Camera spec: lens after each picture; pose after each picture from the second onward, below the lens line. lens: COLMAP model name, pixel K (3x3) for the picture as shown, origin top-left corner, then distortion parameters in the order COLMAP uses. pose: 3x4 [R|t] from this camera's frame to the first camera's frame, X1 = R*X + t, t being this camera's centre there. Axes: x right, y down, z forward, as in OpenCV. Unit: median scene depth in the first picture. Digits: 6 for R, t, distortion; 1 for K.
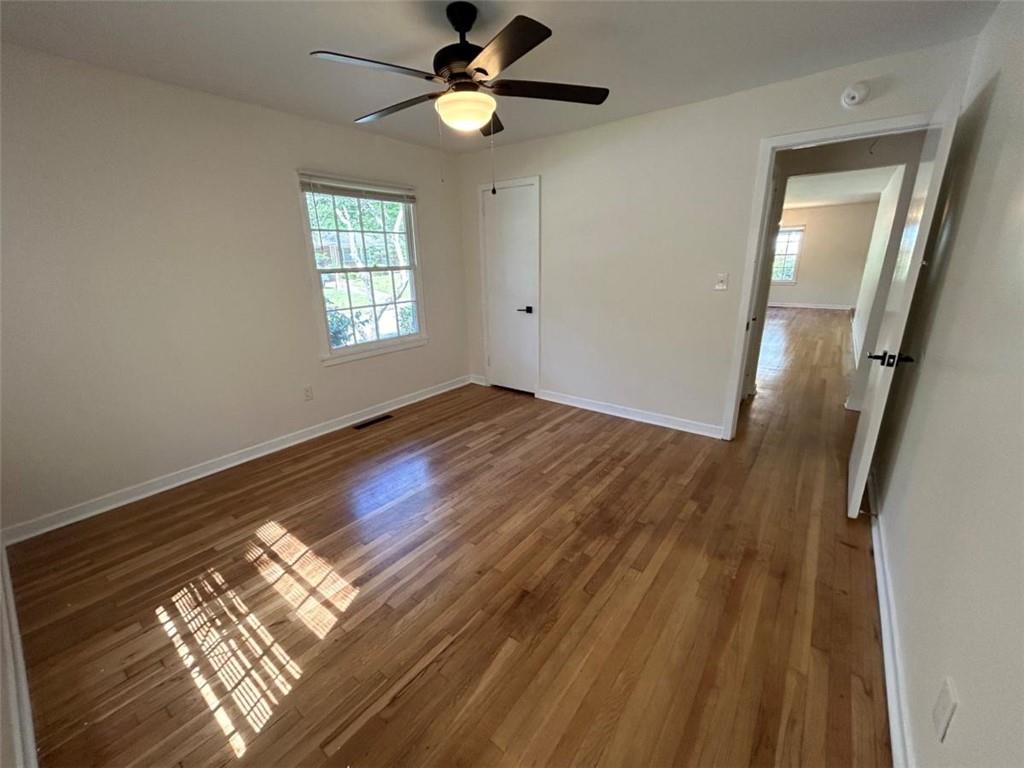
lens RADIAL K [[410.5, 0, 509.5], [0, 410.5, 381.8], [0, 0, 1]] dist [-0.004315, 0.000576]
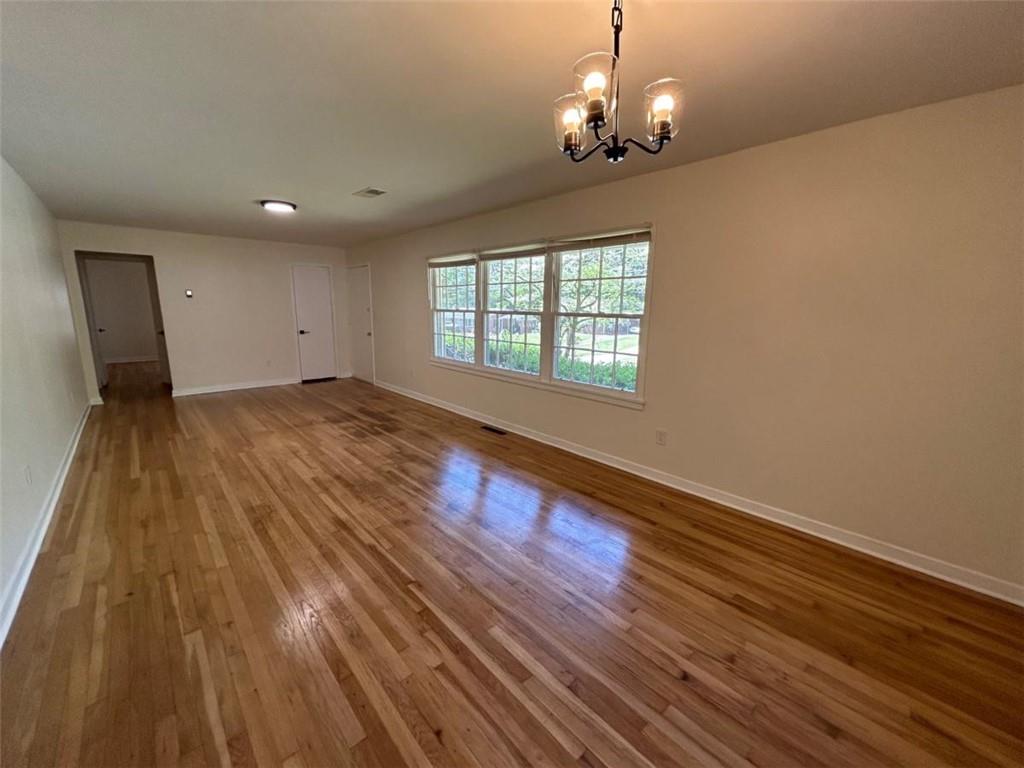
lens RADIAL K [[410.7, 0, 501.4], [0, 410.7, 388.4], [0, 0, 1]] dist [0.001883, 0.000165]
pose [[-0.184051, 0.201275, -0.962088, 0.846602], [-0.296791, 0.921743, 0.249611, -0.342249], [0.937038, 0.331480, -0.109911, 1.114558]]
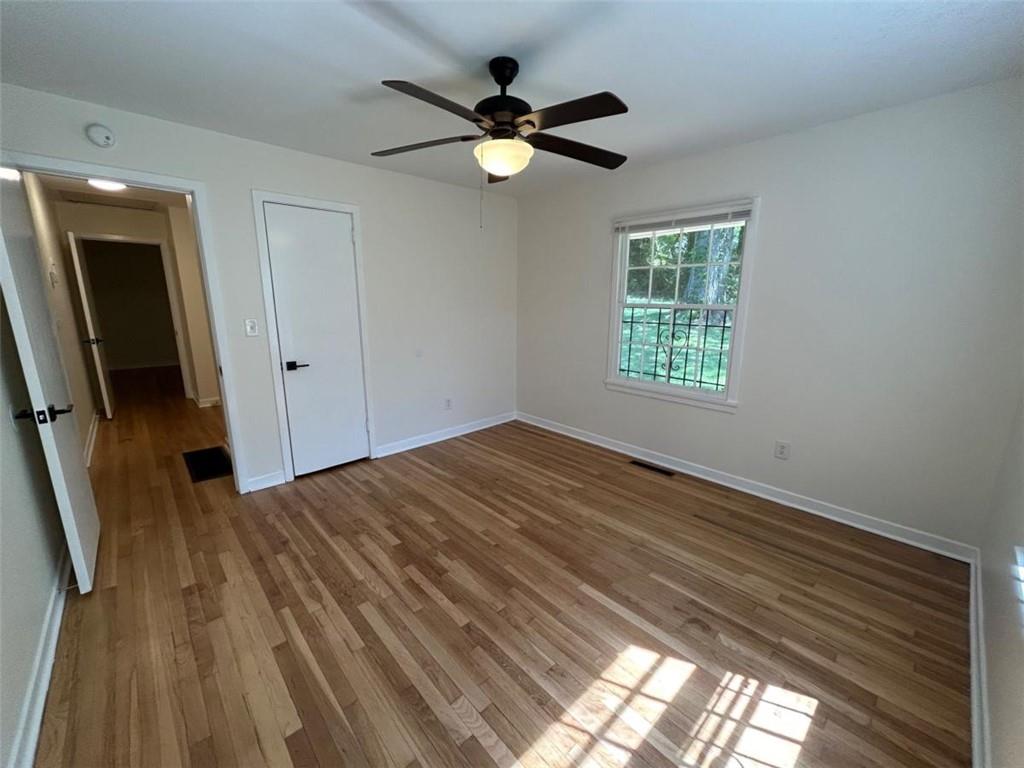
lens RADIAL K [[410.5, 0, 509.5], [0, 410.5, 381.8], [0, 0, 1]] dist [-0.004315, 0.000576]
pose [[-0.160319, 0.221099, -0.961984, 0.596291], [-0.284579, 0.922853, 0.259532, -0.240951], [0.945152, 0.315369, -0.085031, 0.702793]]
